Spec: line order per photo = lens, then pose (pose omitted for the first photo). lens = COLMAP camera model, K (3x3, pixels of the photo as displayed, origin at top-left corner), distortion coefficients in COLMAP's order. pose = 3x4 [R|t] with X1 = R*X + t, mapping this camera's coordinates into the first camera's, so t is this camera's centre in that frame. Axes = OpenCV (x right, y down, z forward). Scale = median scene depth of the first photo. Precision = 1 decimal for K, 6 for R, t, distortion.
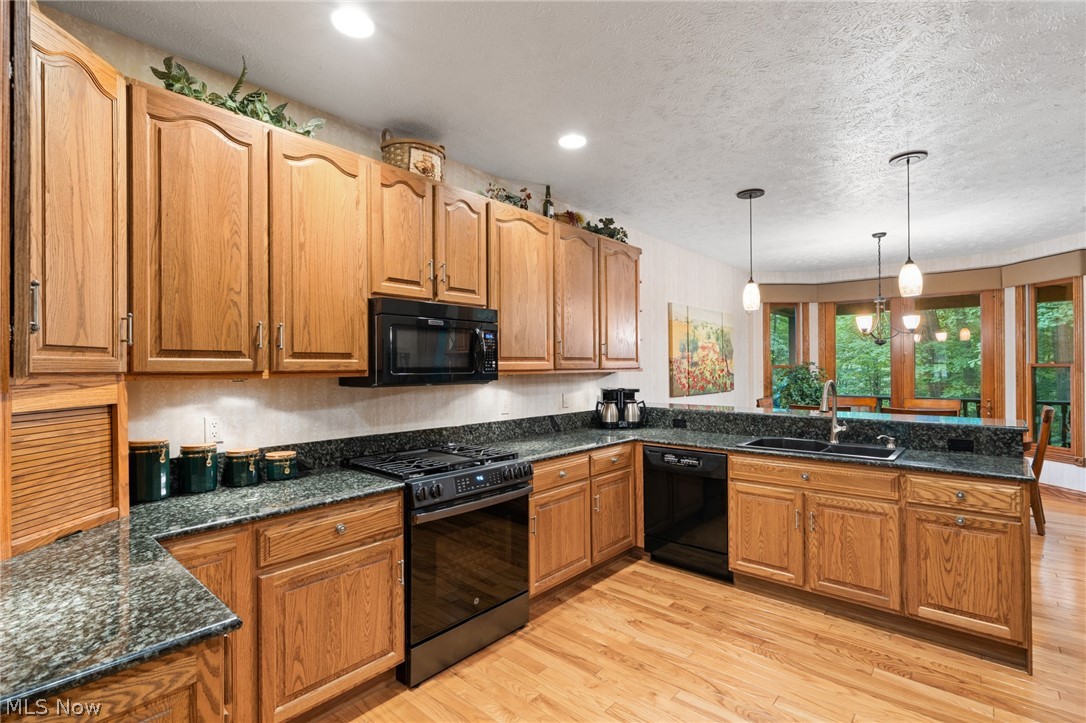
lens RADIAL K [[503.6, 0, 538.6], [0, 503.6, 363.6], [0, 0, 1]] dist [-0.003782, -0.001050]
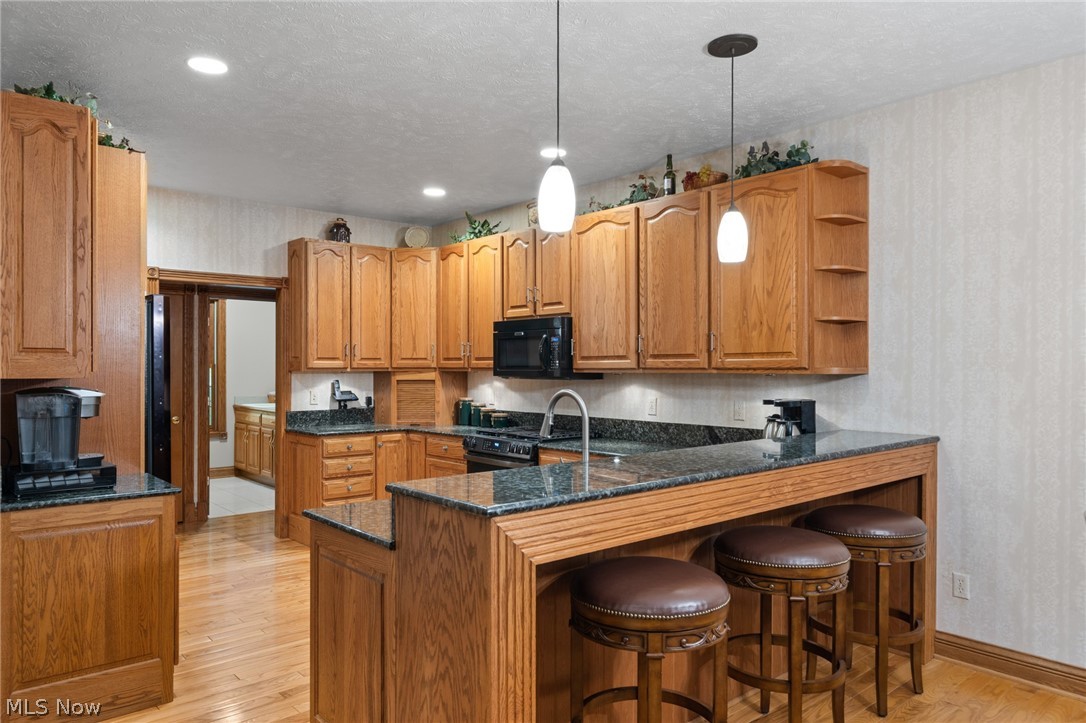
lens RADIAL K [[705.5, 0, 551.5], [0, 705.5, 366.5], [0, 0, 1]] dist [-0.026834, 0.000244]
pose [[-0.107843, 0.006845, -0.994144, 1.650138], [0.009532, 0.999937, 0.005851, -0.001409], [0.994122, -0.008845, -0.107902, 1.235570]]
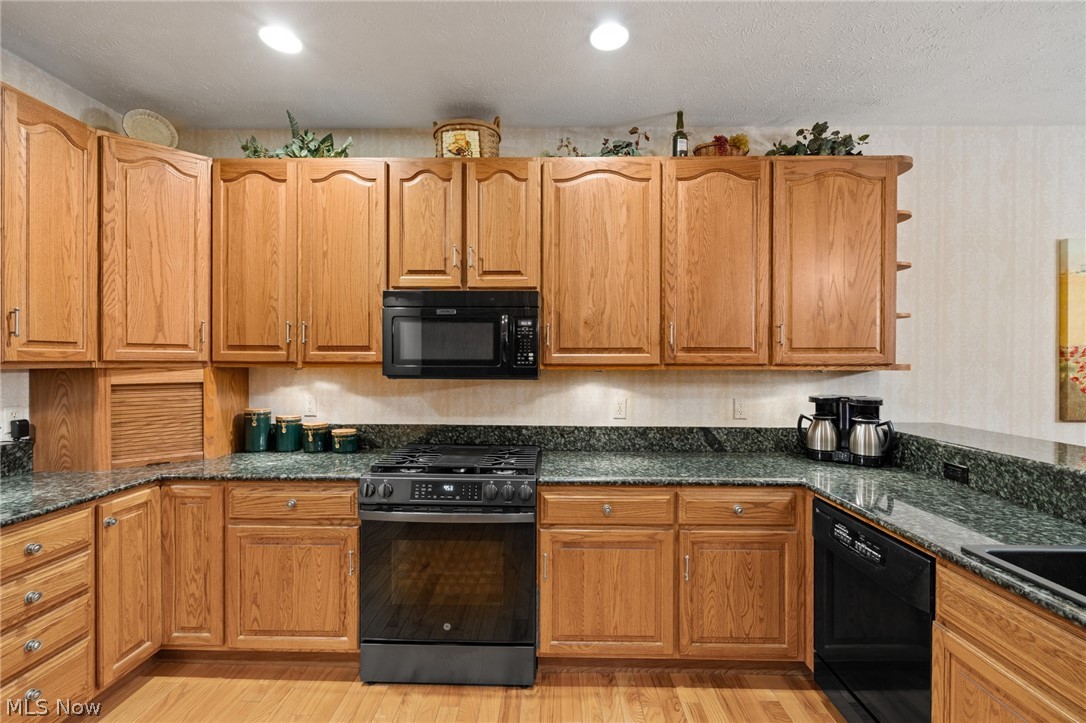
lens RADIAL K [[456.5, 0, 539.8], [0, 456.5, 363.1], [0, 0, 1]] dist [-0.003818, -0.000365]
pose [[0.651374, 0.012845, -0.758648, 0.522723], [-0.002456, 0.999887, 0.014821, 0.000590], [0.758753, -0.007791, 0.651332, 0.551083]]
